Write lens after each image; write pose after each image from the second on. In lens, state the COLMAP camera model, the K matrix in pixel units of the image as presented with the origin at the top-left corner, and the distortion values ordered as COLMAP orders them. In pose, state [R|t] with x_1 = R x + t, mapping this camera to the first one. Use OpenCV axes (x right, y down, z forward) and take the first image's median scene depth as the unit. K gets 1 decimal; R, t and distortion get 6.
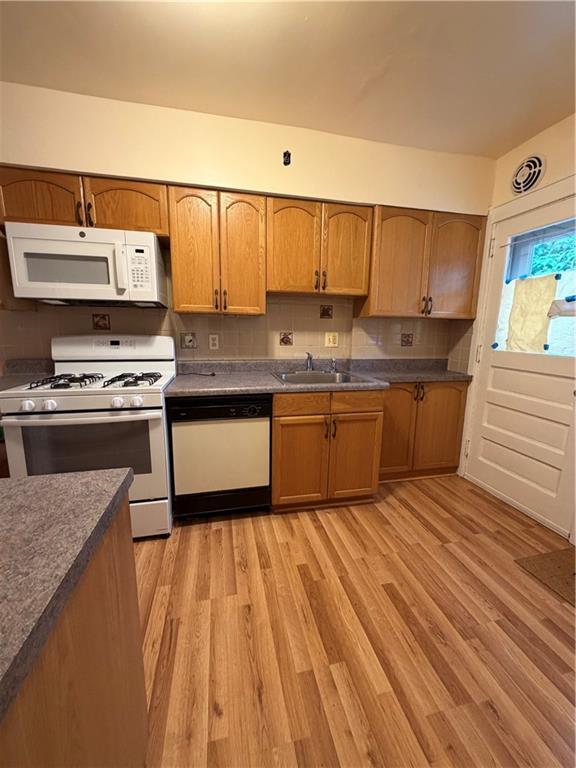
lens RADIAL K [[305.4, 0, 287.4], [0, 305.4, 383.5], [0, 0, 1]] dist [-0.002536, 0.000185]
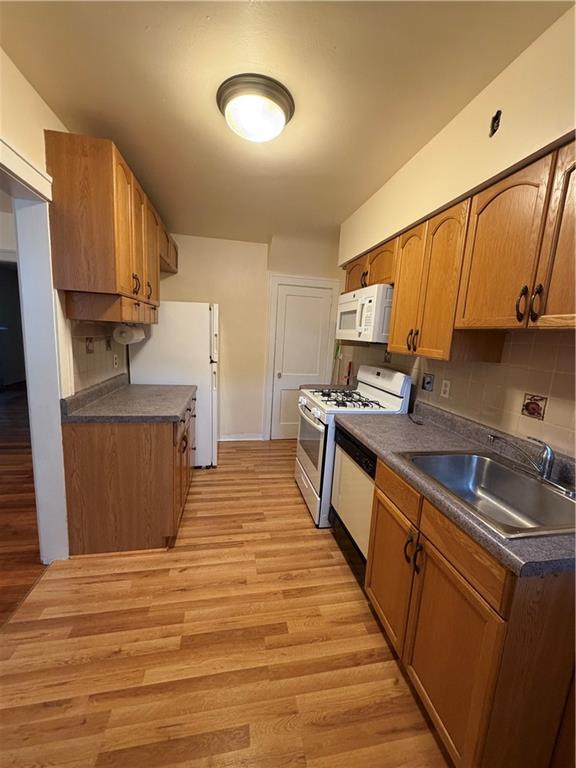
lens RADIAL K [[305.4, 0, 288.2], [0, 305.4, 383.0], [0, 0, 1]] dist [-0.002536, 0.000185]
pose [[-0.034275, 0.147695, -0.988439, 0.772164], [-0.230154, 0.961271, 0.151616, -0.232317], [0.972550, 0.232690, 0.001045, 0.758692]]
